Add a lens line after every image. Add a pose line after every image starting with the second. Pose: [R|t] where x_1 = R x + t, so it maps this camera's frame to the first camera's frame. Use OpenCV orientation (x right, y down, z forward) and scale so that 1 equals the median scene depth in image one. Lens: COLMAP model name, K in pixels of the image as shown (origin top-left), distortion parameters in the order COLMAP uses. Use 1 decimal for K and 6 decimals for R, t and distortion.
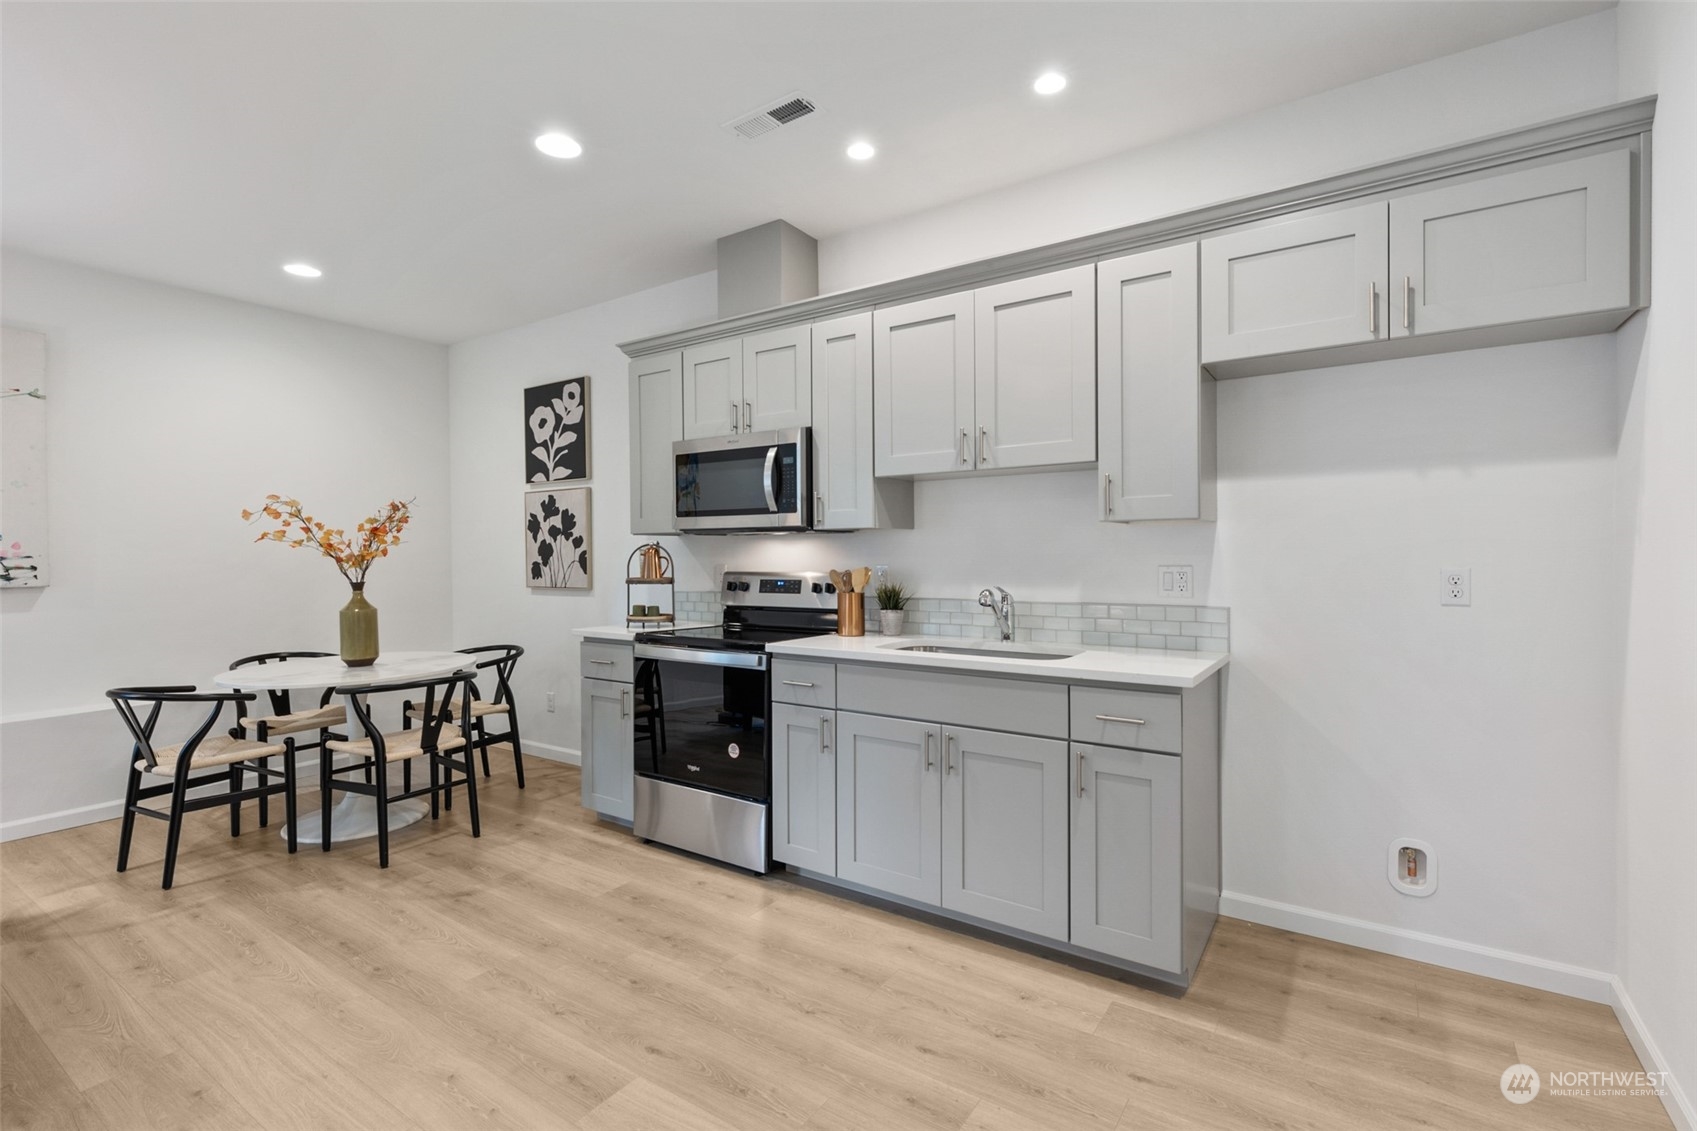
lens RADIAL K [[766.5, 0, 854.2], [0, 766.5, 563.2], [0, 0, 1]] dist [0.004310, 0.000937]
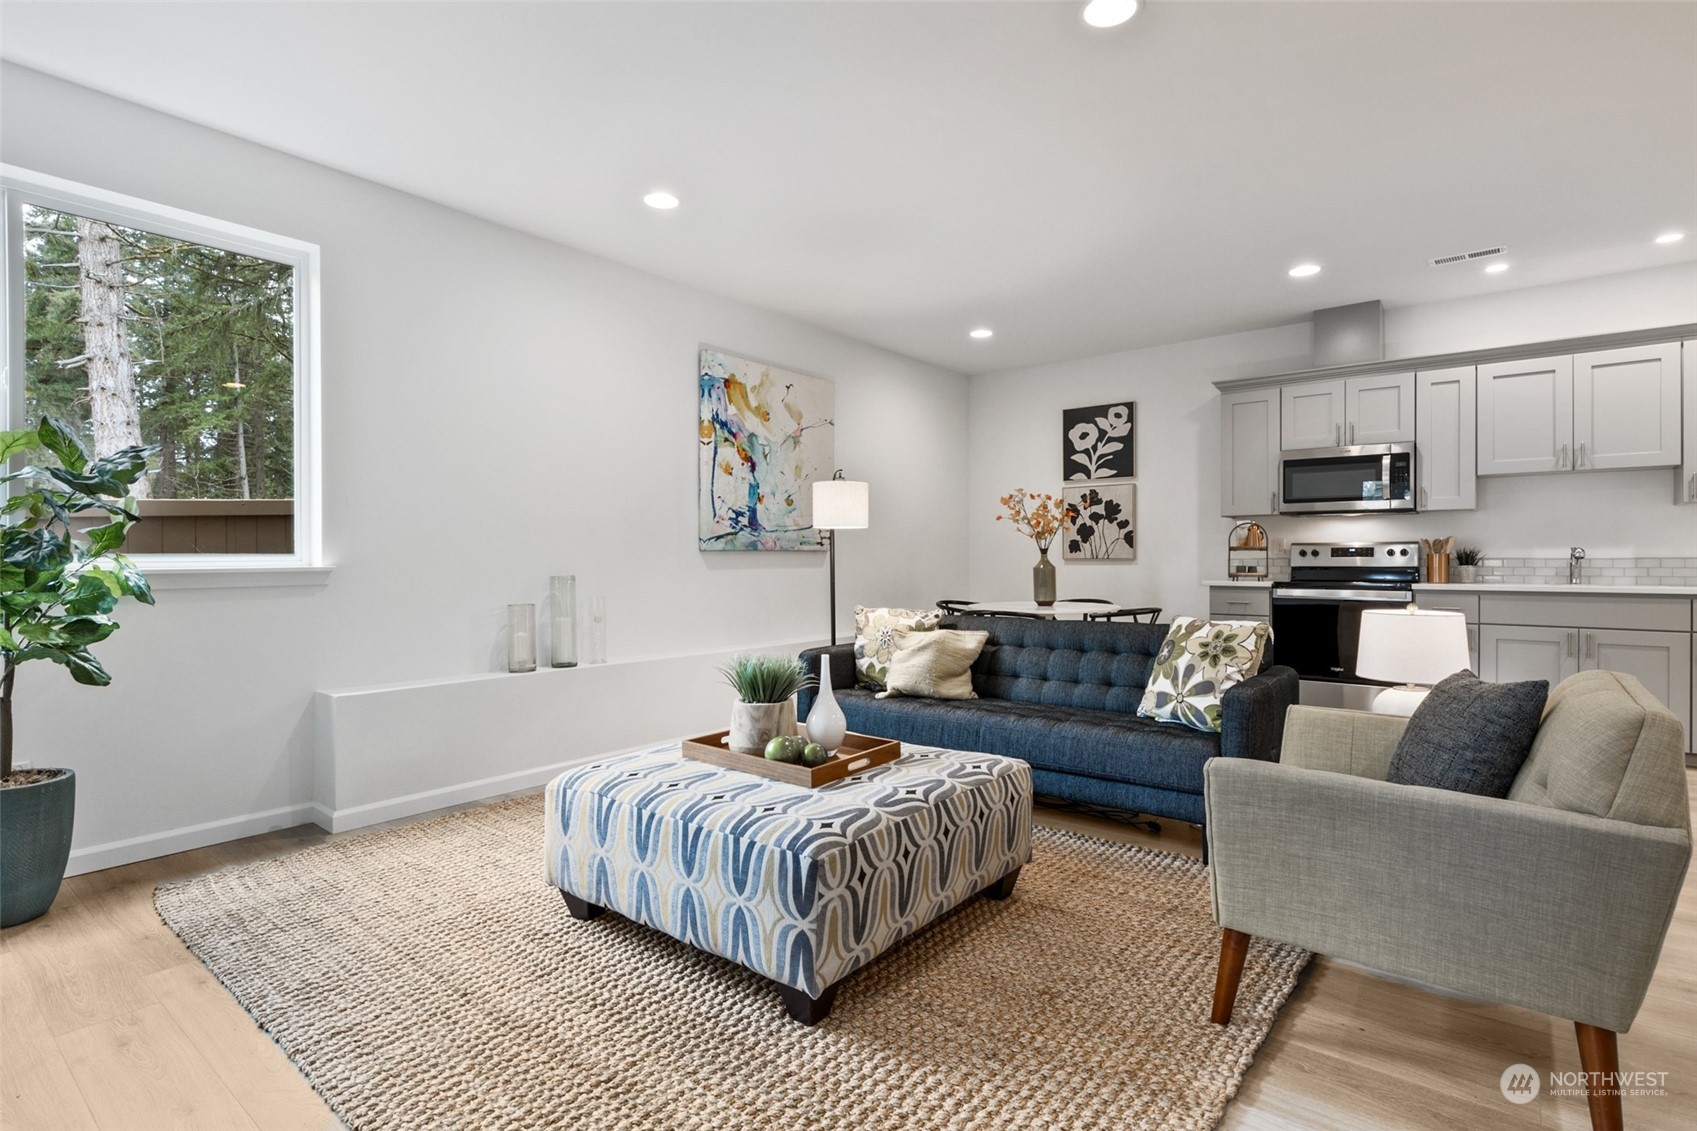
lens RADIAL K [[826.9, 0, 848.5], [0, 826.9, 565.5], [0, 0, 1]] dist [-0.008410, 0.000489]
pose [[0.995509, 0.005678, -0.094498, -0.869687], [-0.005926, 0.999980, -0.002342, 0.062912], [0.094482, 0.002891, 0.995522, -0.602858]]
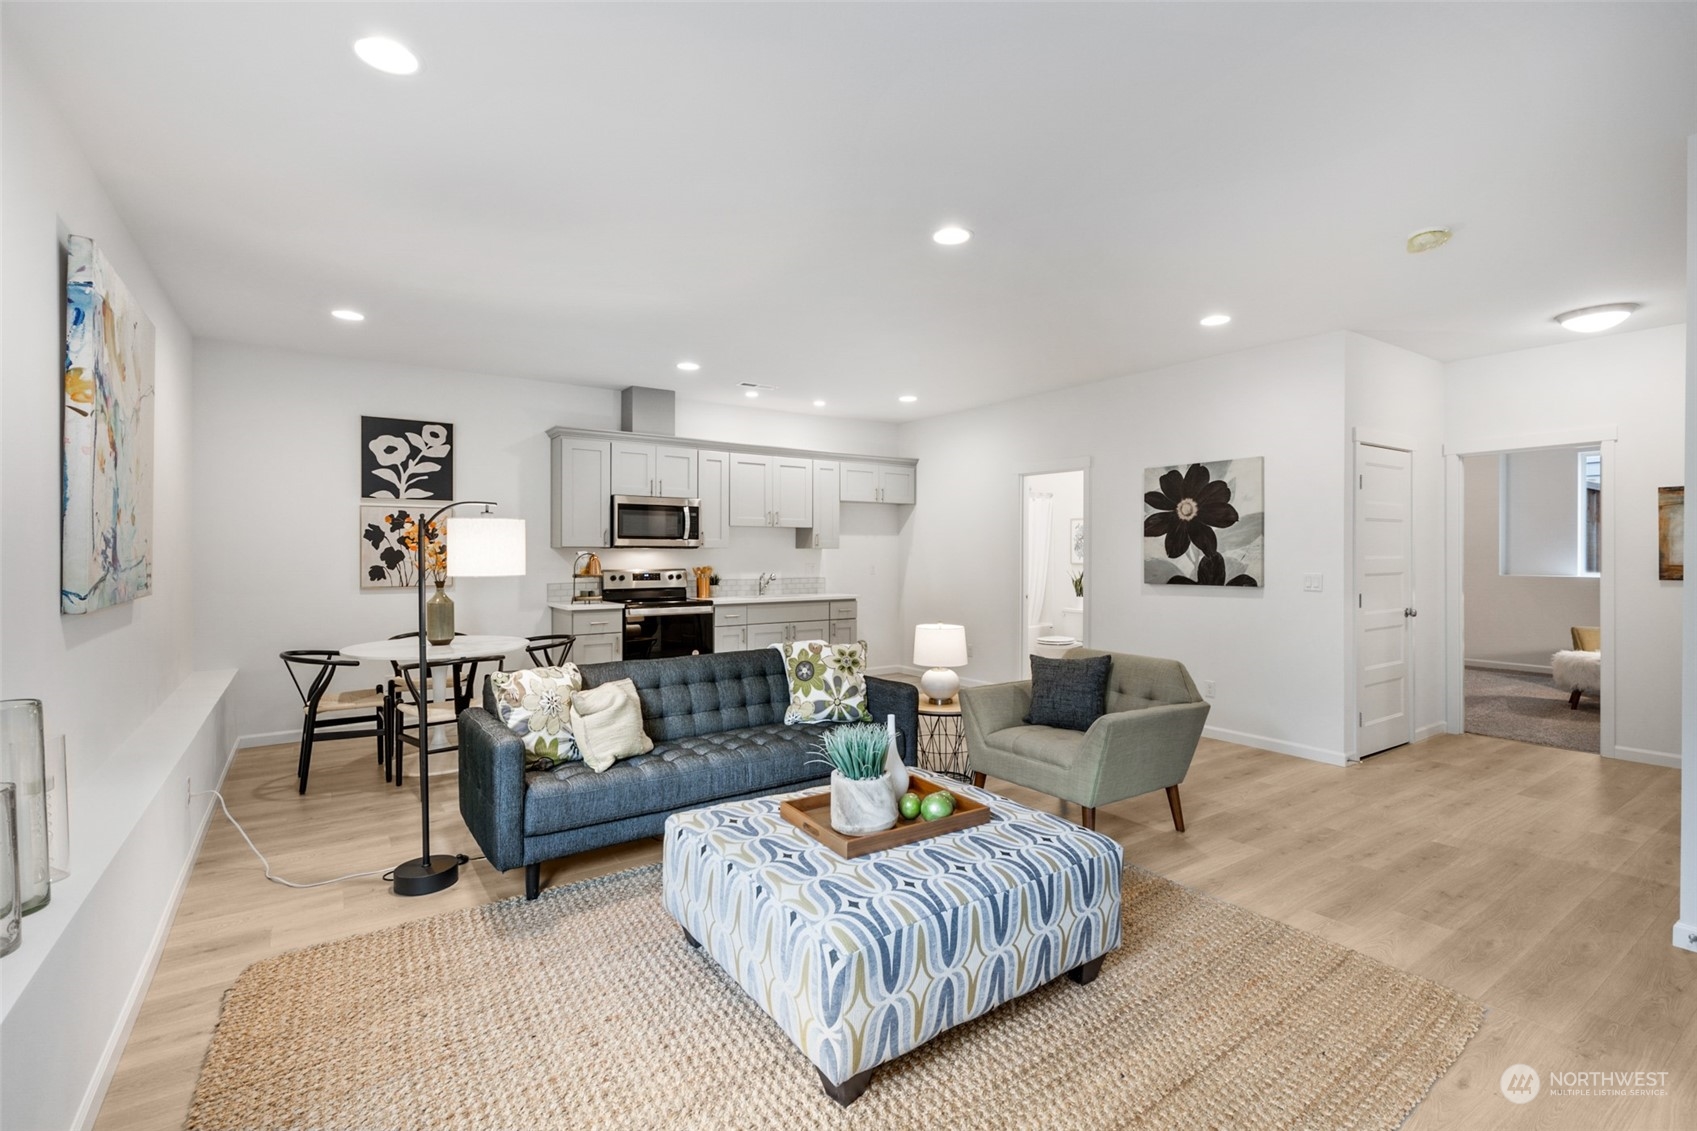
lens RADIAL K [[771.4, 0, 857.2], [0, 771.4, 549.3], [0, 0, 1]] dist [-0.001670, -0.000720]
pose [[0.359964, 0.010977, 0.932902, -1.624875], [0.007982, 0.999858, -0.014845, -0.004676], [-0.932932, 0.012790, 0.359825, -0.141822]]
